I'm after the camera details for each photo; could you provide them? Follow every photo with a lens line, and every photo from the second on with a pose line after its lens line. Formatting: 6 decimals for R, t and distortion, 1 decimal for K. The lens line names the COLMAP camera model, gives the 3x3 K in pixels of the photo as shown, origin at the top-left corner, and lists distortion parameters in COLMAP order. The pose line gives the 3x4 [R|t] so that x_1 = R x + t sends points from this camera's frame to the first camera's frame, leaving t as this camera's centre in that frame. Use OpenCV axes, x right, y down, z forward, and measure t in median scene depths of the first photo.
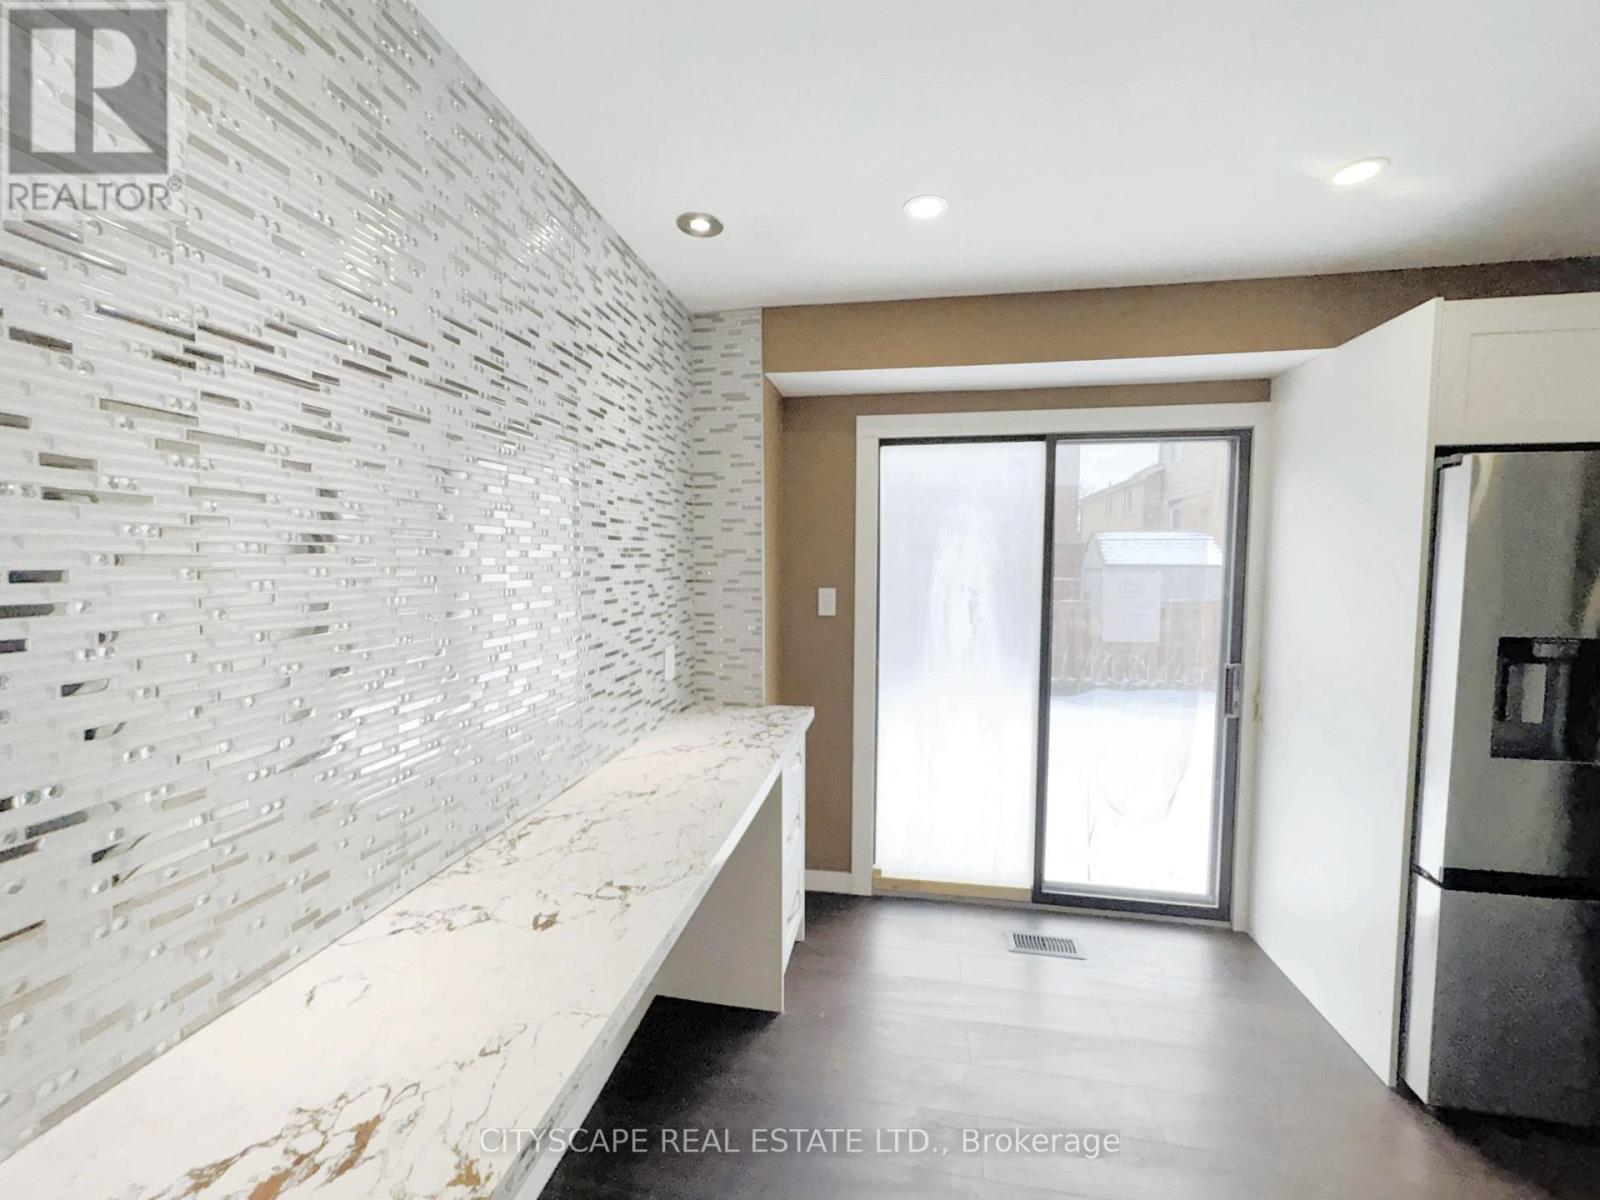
lens RADIAL K [[645.4, 0, 800.0], [0, 645.4, 600.0], [0, 0, 1]] dist [0.017255, -0.011350]
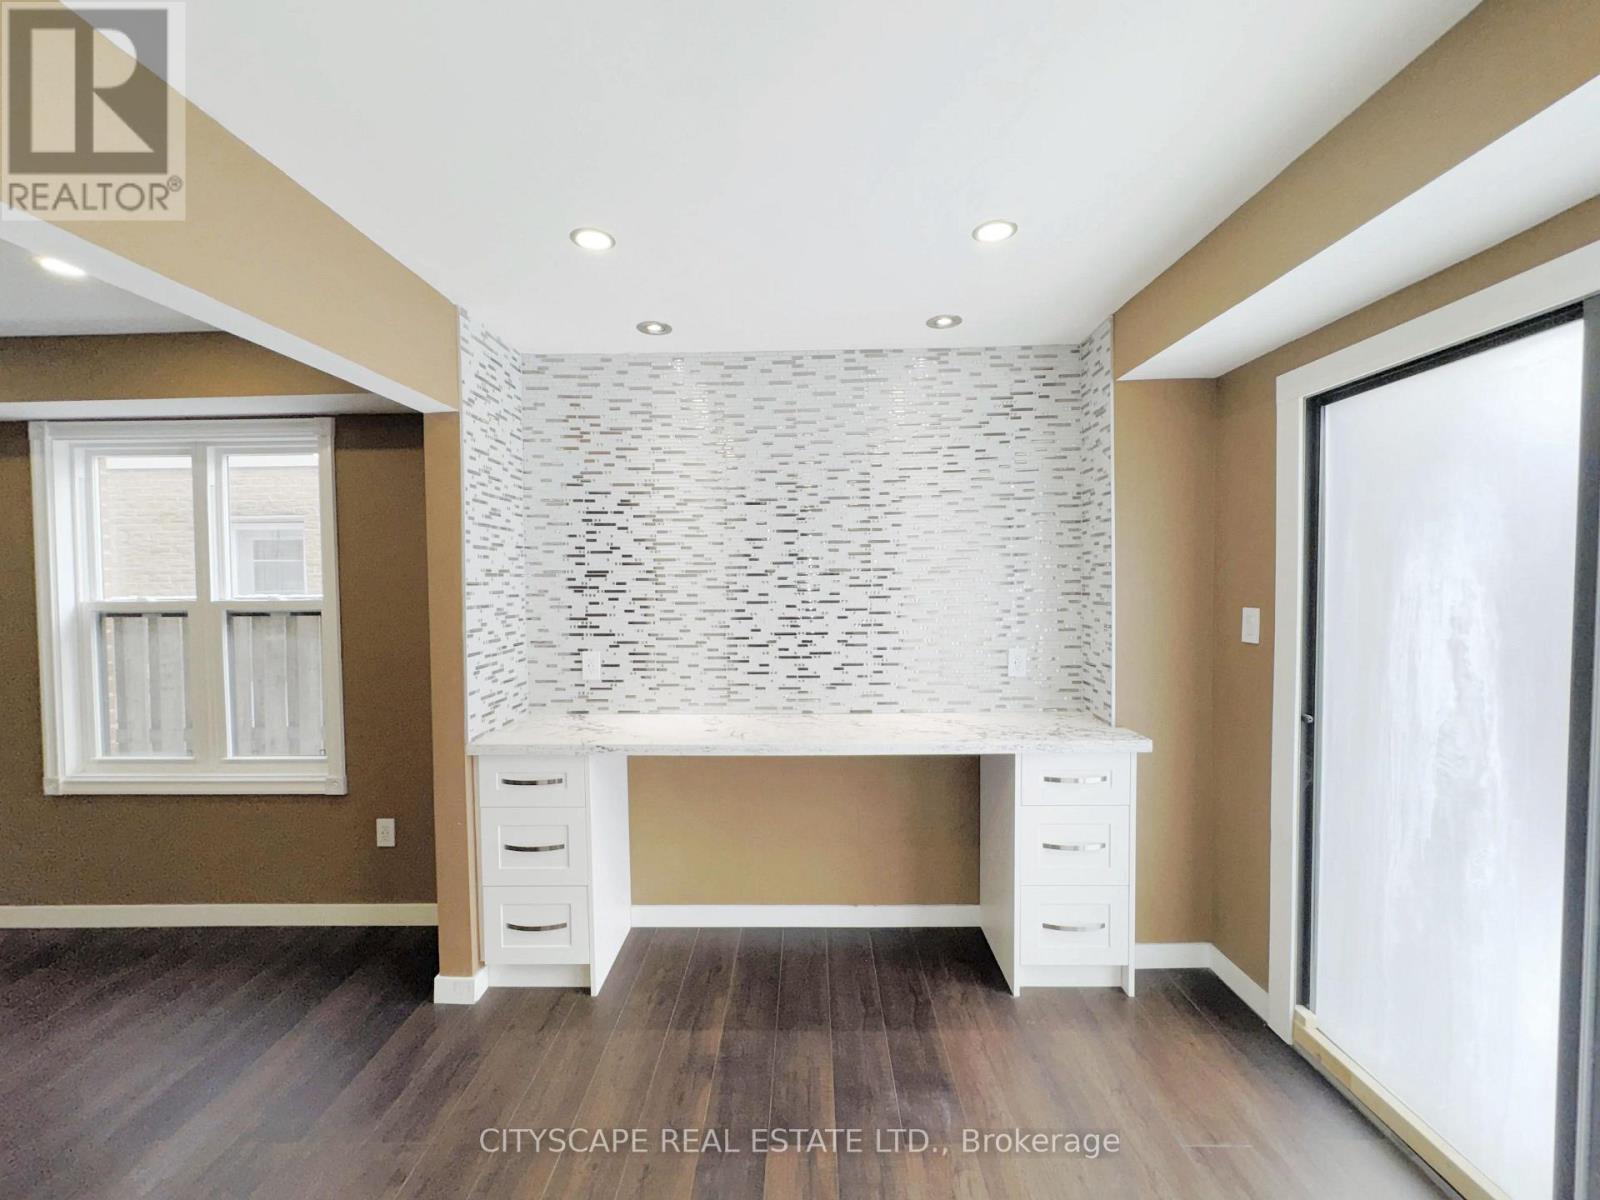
lens RADIAL K [[645.4, 0, 800.0], [0, 645.4, 600.0], [0, 0, 1]] dist [0.017255, -0.011350]
pose [[0.152938, 0.031534, -0.987733, 1.038312], [-0.048719, 0.998516, 0.024335, -0.028754], [0.987034, 0.044399, 0.154247, 0.488914]]
